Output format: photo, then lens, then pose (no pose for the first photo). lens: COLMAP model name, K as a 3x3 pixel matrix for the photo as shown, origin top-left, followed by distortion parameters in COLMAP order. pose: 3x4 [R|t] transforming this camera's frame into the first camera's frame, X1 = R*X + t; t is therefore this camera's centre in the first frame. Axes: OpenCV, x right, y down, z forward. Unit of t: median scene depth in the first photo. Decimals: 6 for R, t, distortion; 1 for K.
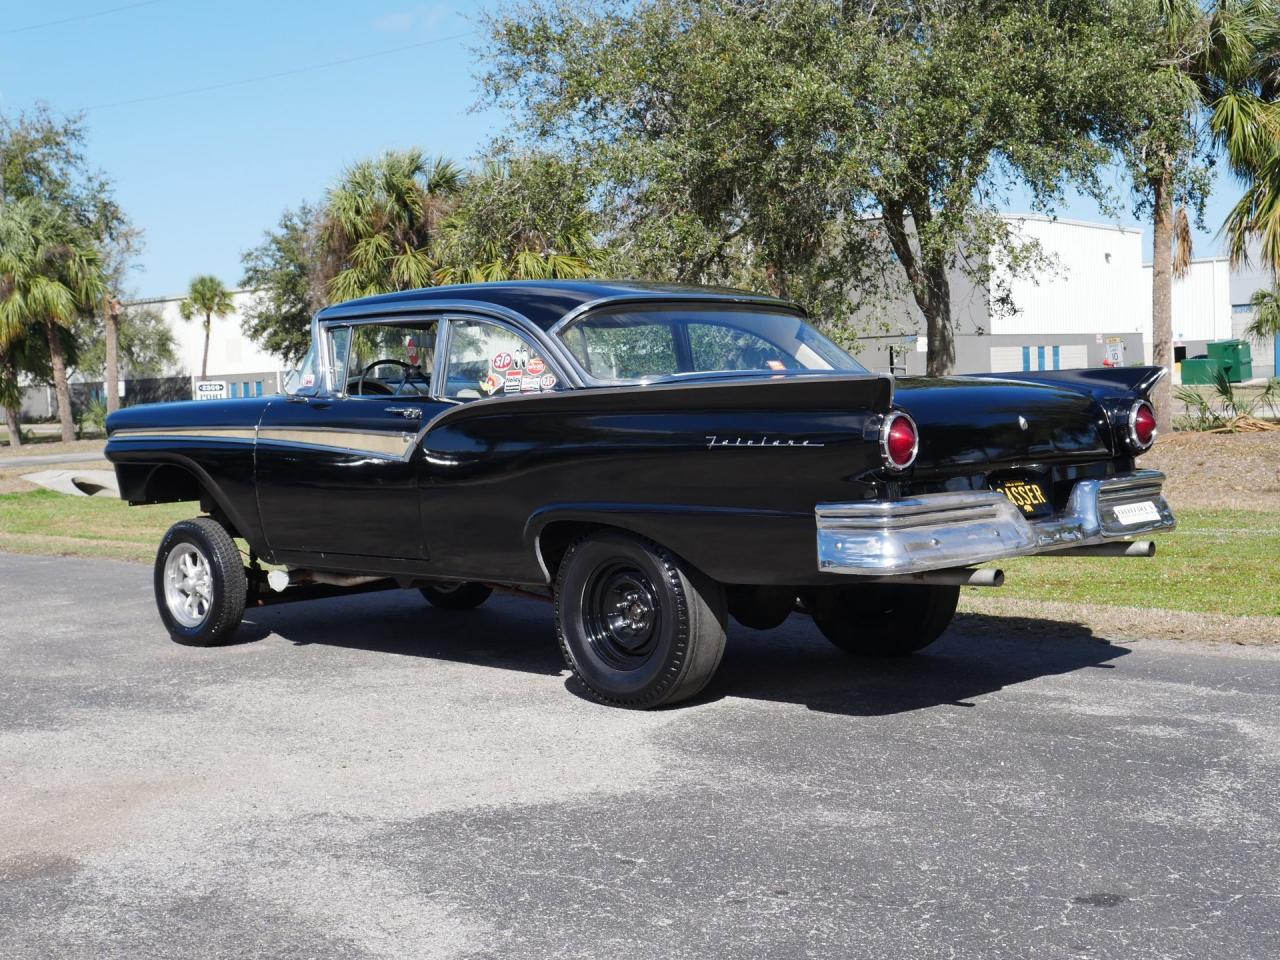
lens RADIAL K [[1712.1, 0, 666.0], [0, 1712.1, 478.6], [0, 0, 1]] dist [-0.004325, -0.010051]
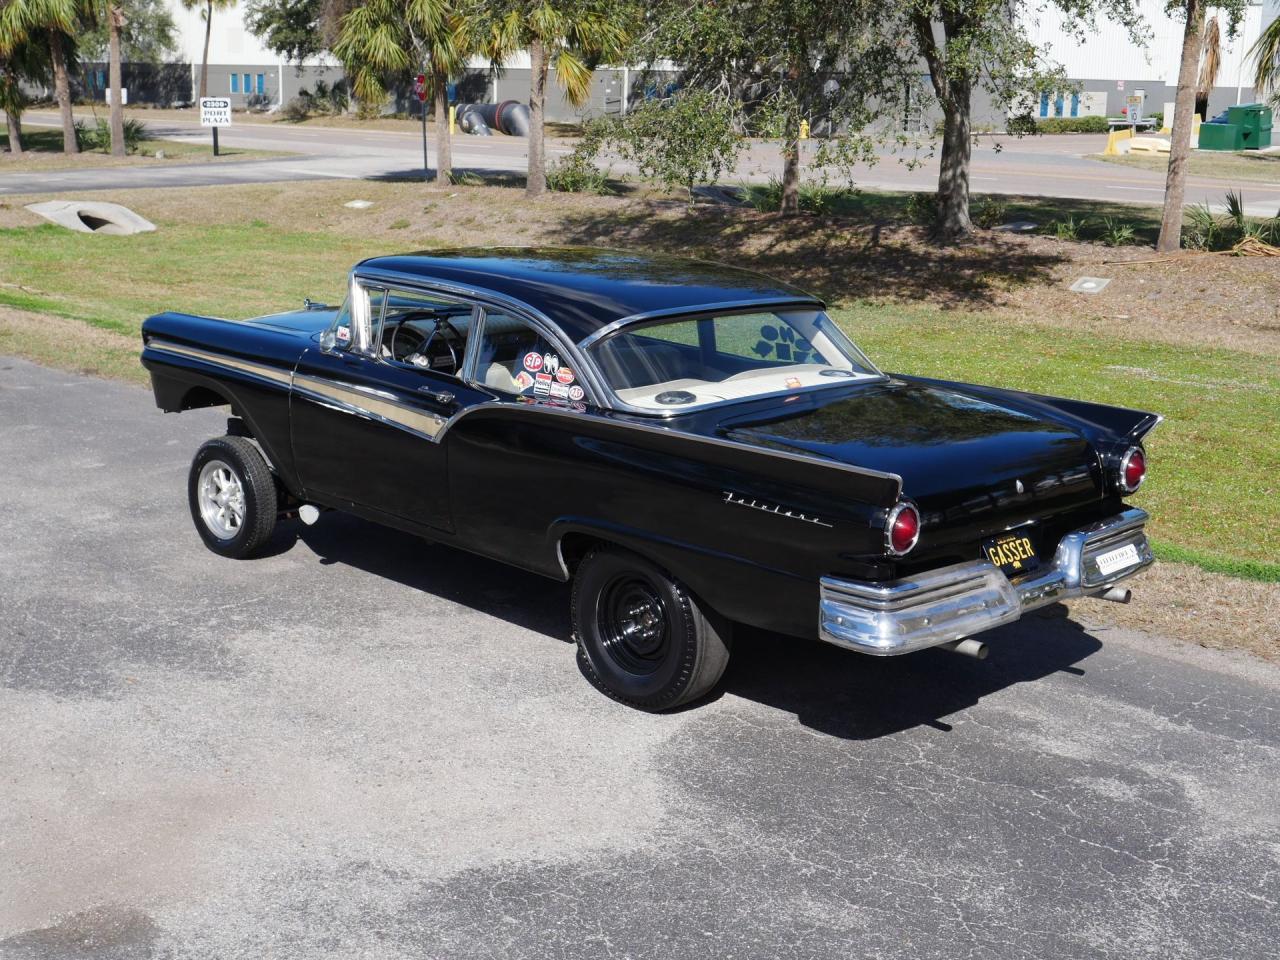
lens RADIAL K [[1711.9, 0, 672.4], [0, 1711.9, 485.0], [0, 0, 1]] dist [-0.010051, 0.010962]
pose [[0.998212, 0.058545, 0.012018, -0.014896], [-0.059744, 0.982896, 0.174203, -0.146631], [-0.001614, -0.174609, 0.984636, -0.037447]]
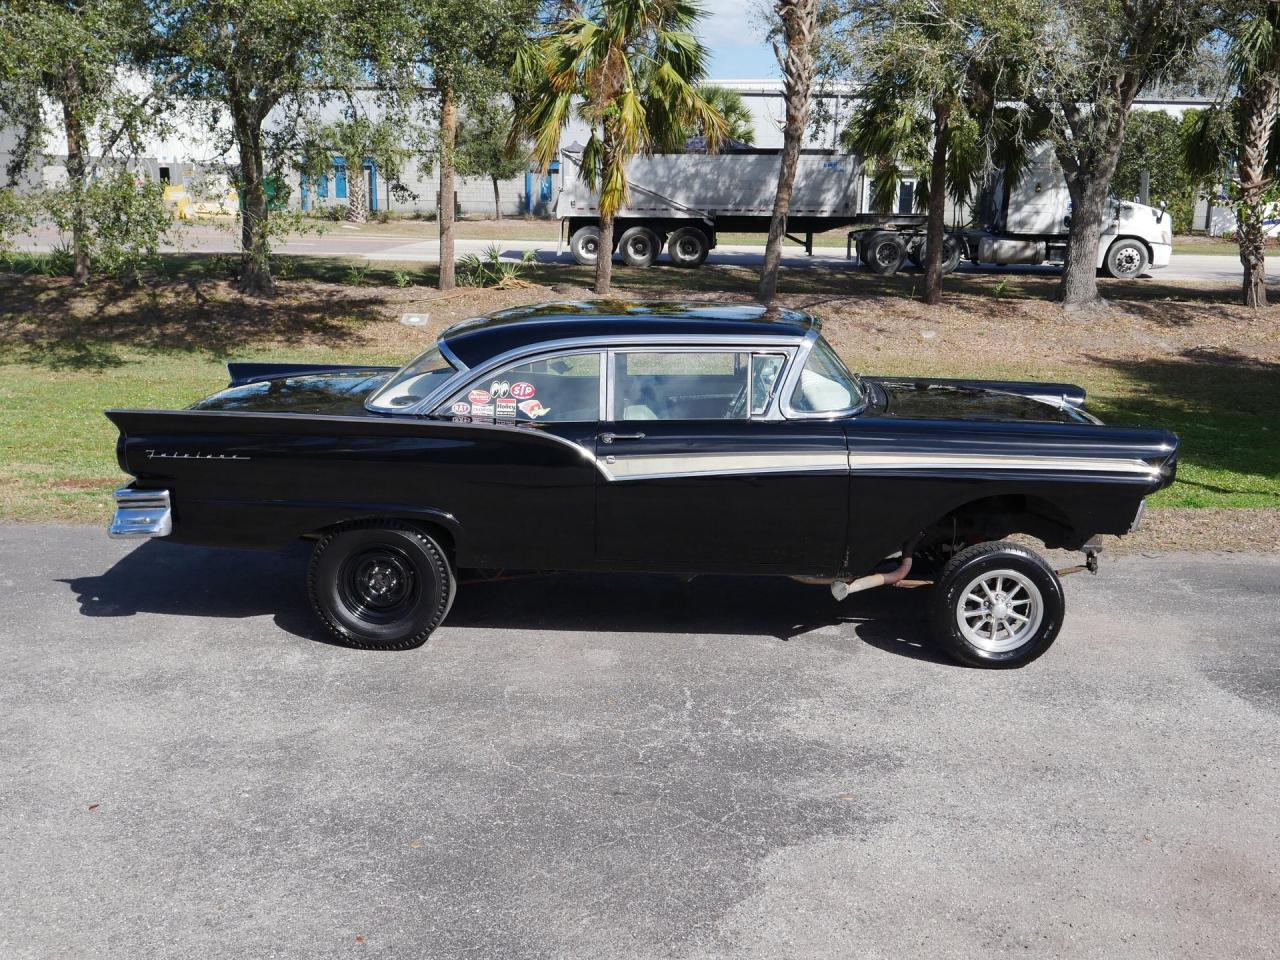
lens RADIAL K [[1294.6, 0, 662.9], [0, 1294.6, 477.5], [0, 0, 1]] dist [0.008837, -0.020314]
pose [[0.758906, -0.094218, 0.644348, -0.686634], [-0.011261, 0.987431, 0.157648, -0.126998], [-0.651103, -0.126896, 0.748307, 0.397054]]
